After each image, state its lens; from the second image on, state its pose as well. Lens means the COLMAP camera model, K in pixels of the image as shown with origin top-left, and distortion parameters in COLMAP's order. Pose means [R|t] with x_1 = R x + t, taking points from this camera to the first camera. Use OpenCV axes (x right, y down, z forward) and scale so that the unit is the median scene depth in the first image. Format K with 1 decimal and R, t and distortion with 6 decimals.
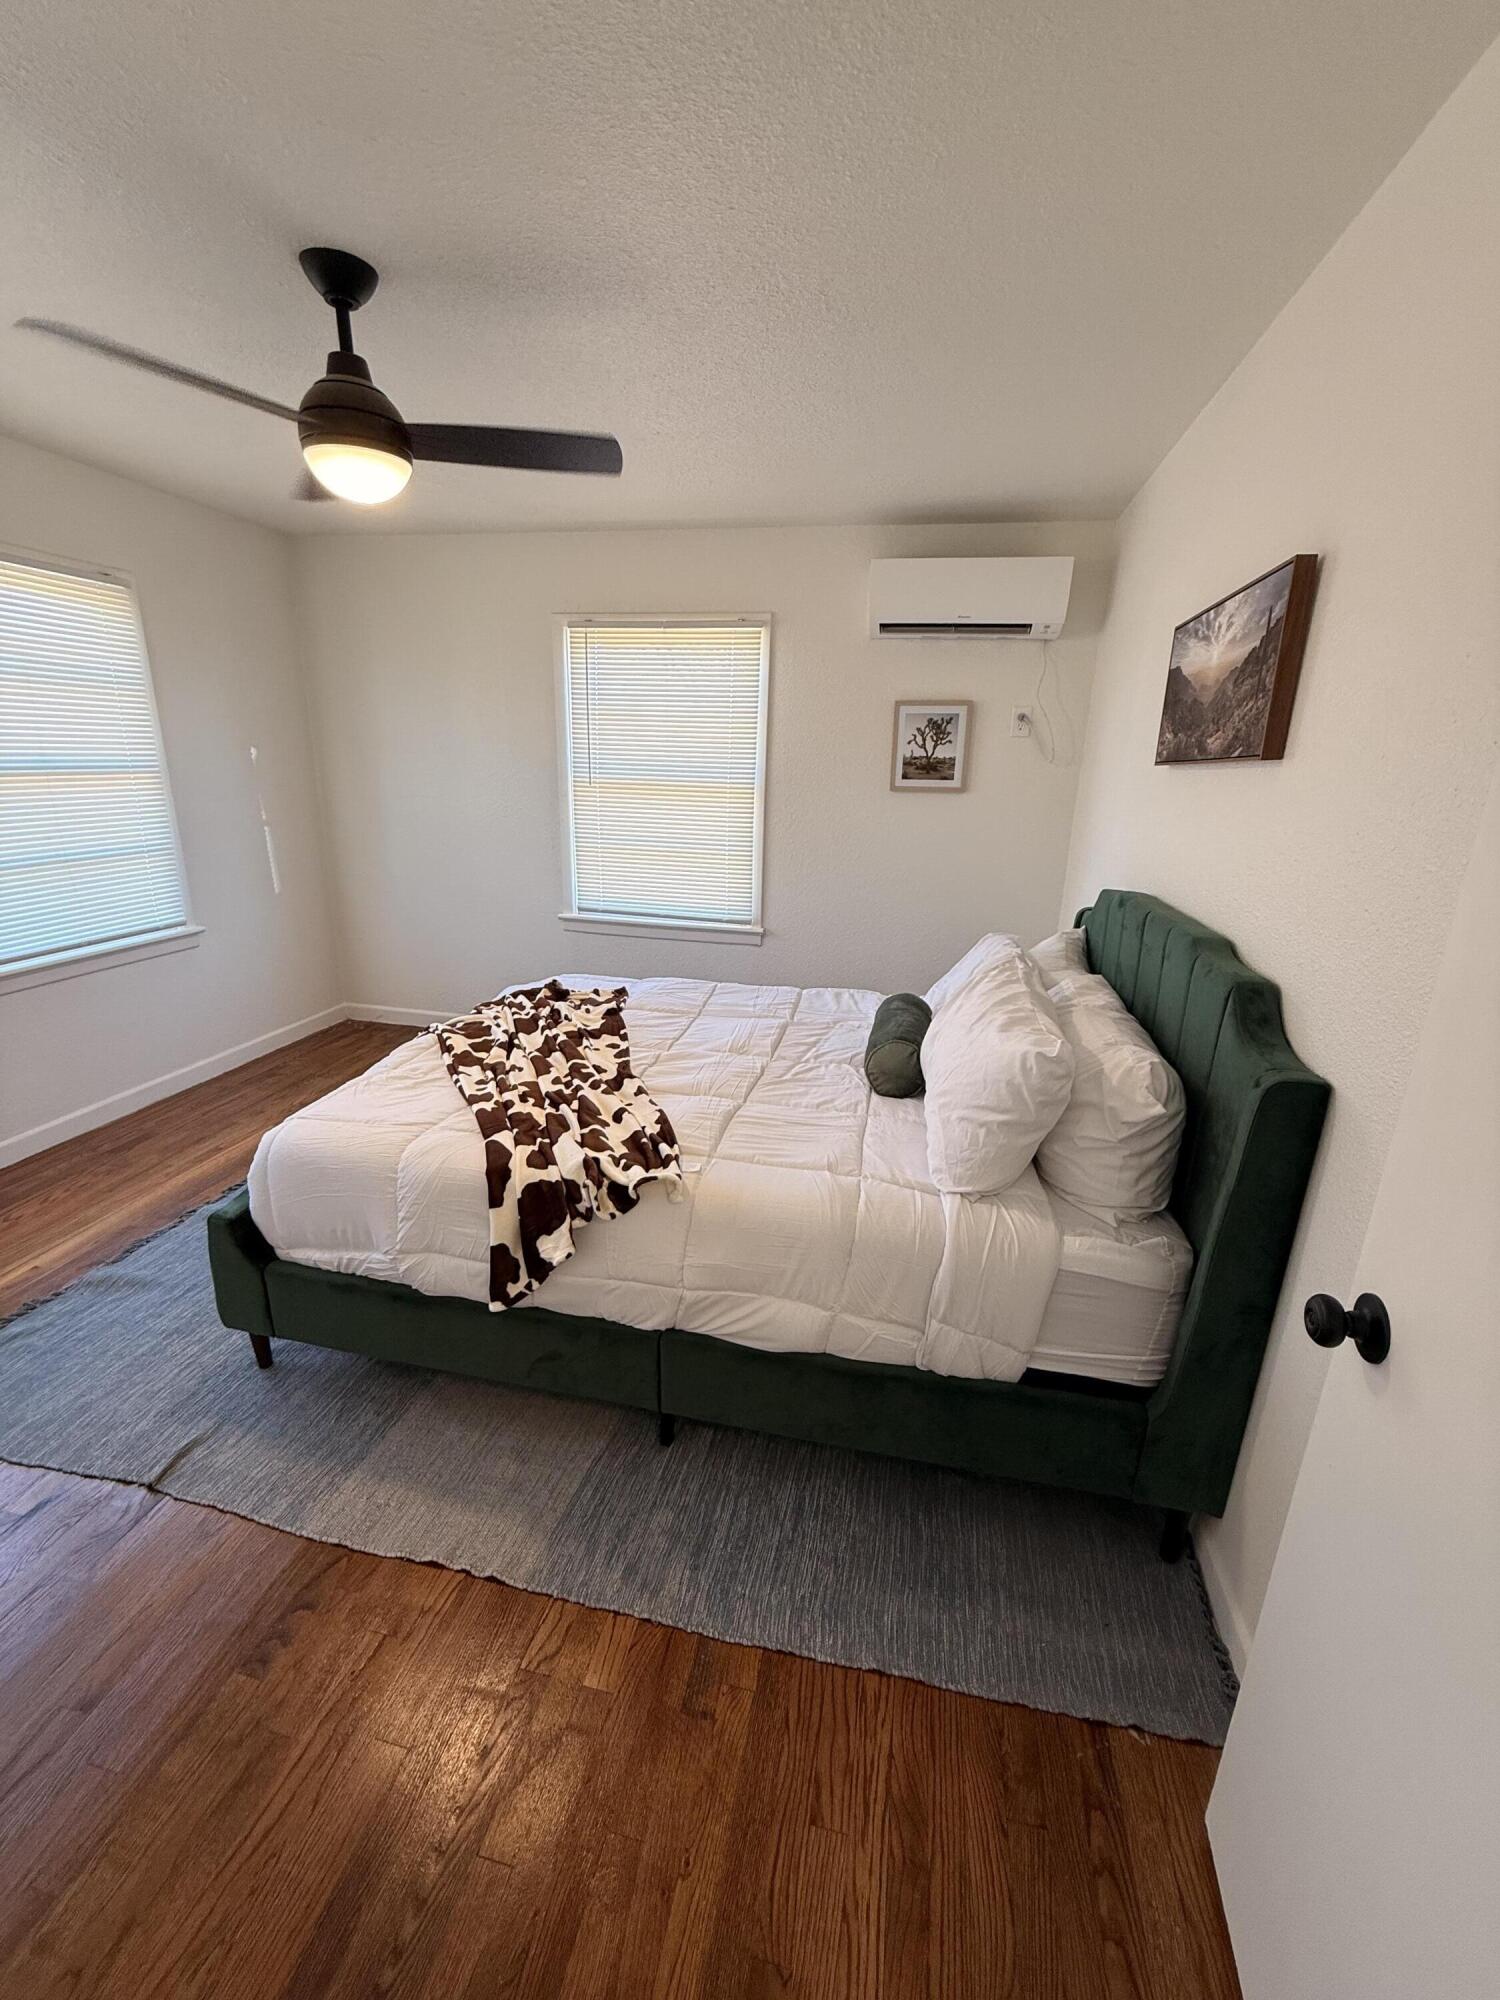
lens RADIAL K [[795.4, 0, 750.6], [0, 795.4, 995.8], [0, 0, 1]] dist [-0.000088, -0.000076]
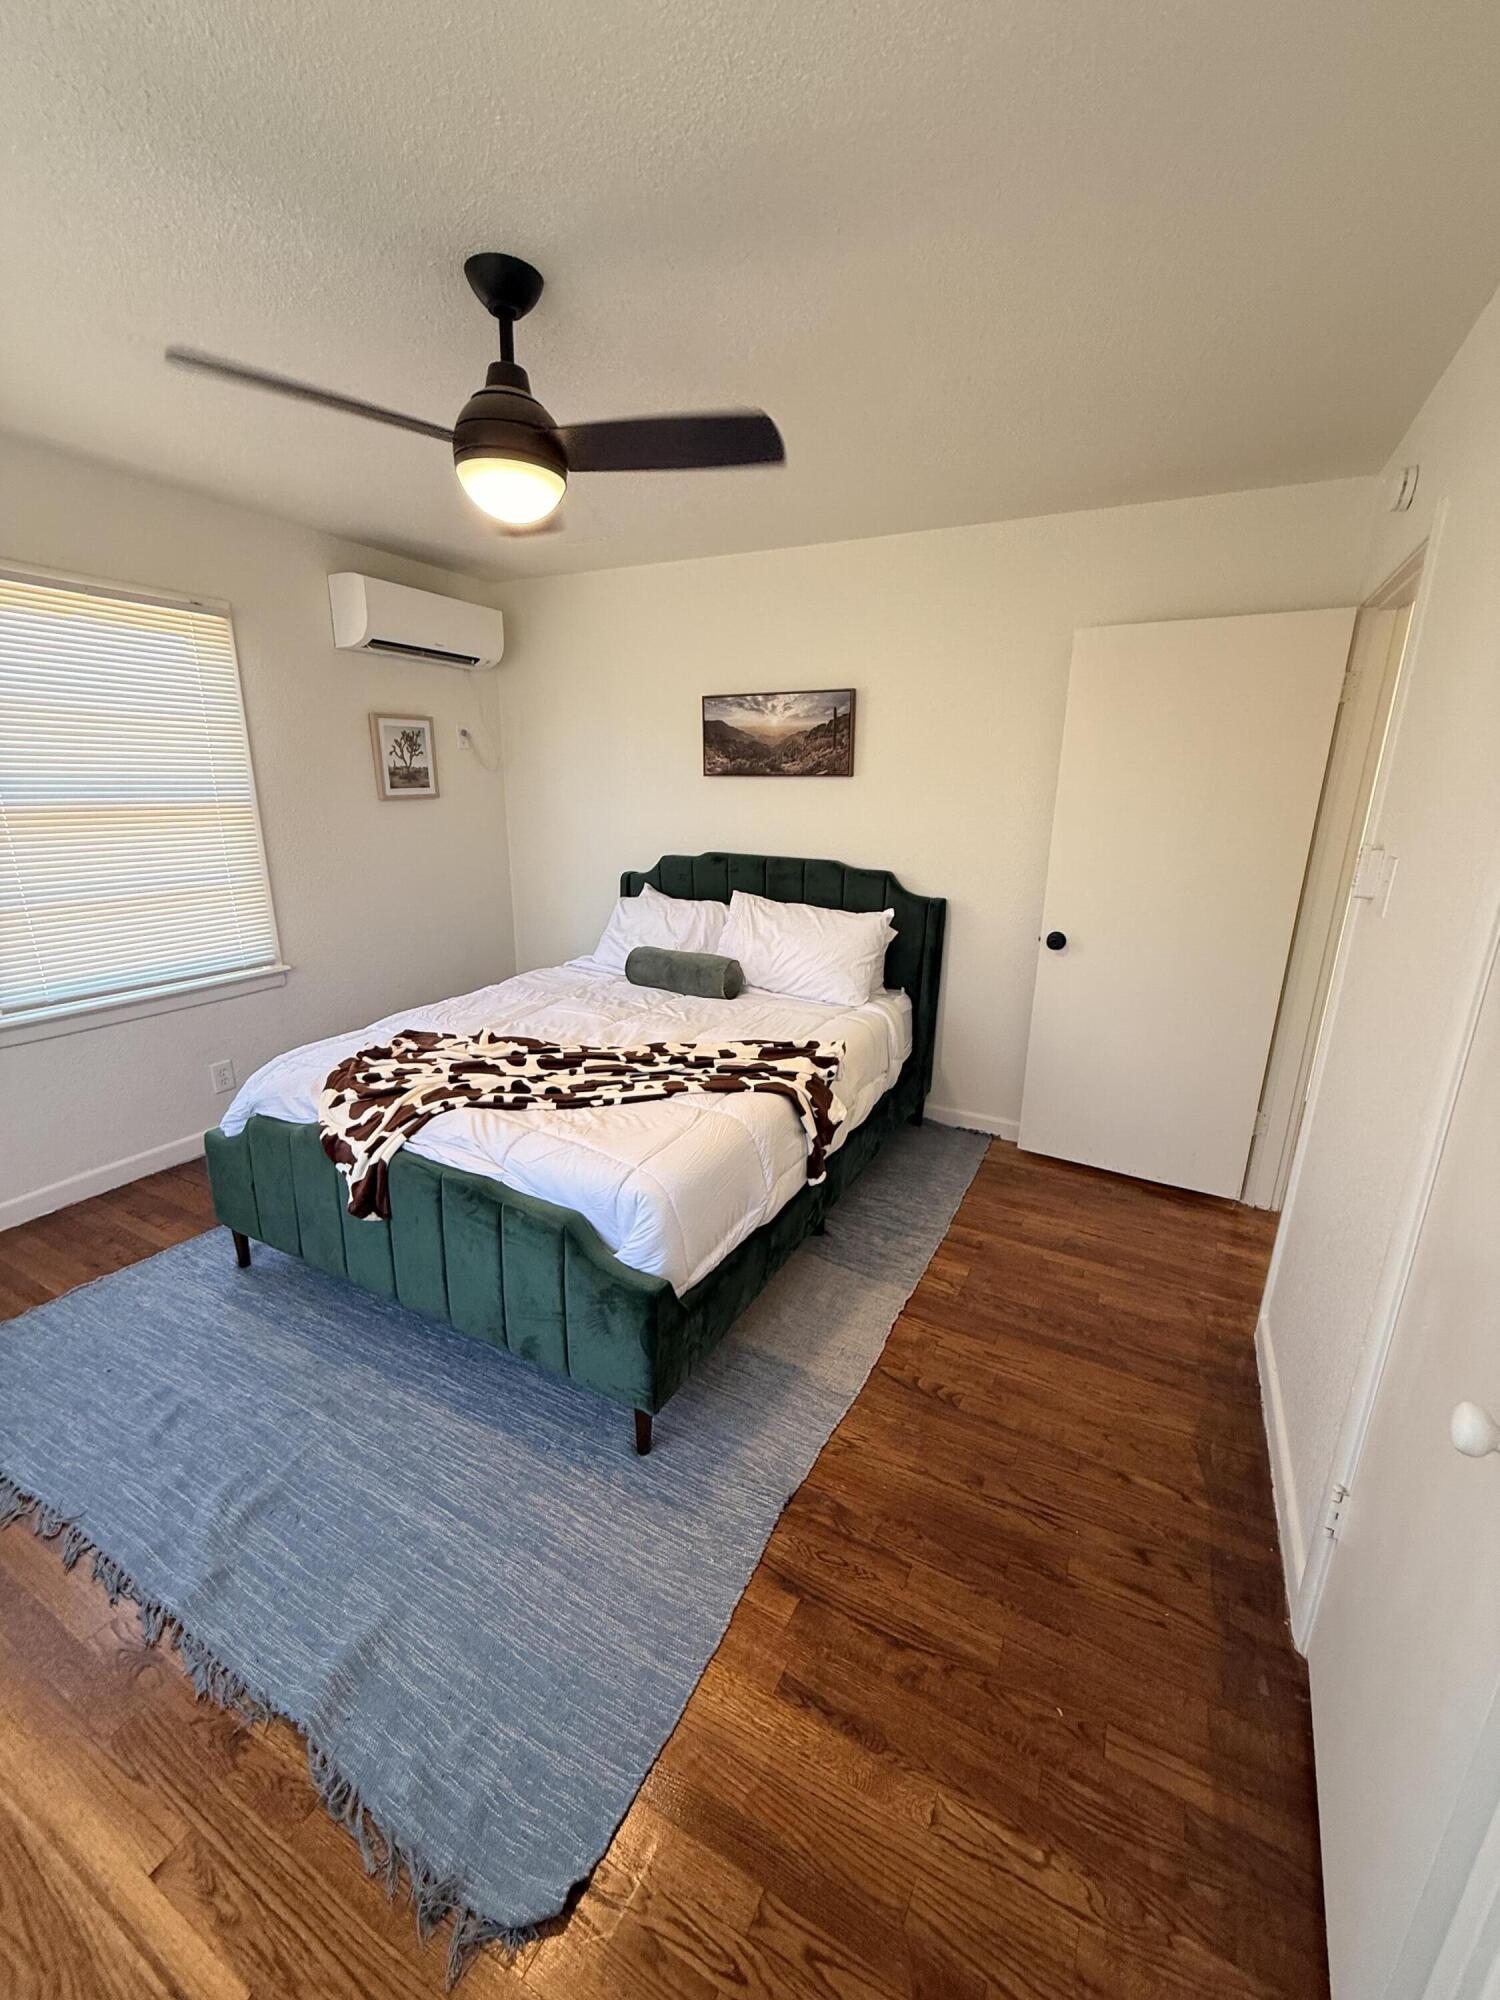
lens RADIAL K [[795.4, 0, 750.6], [0, 795.4, 995.8], [0, 0, 1]] dist [-0.000088, -0.000076]
pose [[0.279158, -0.279051, 0.918804, -0.813527], [0.263466, 0.942381, 0.206163, -0.123212], [-0.923394, 0.184522, 0.336594, 0.304313]]
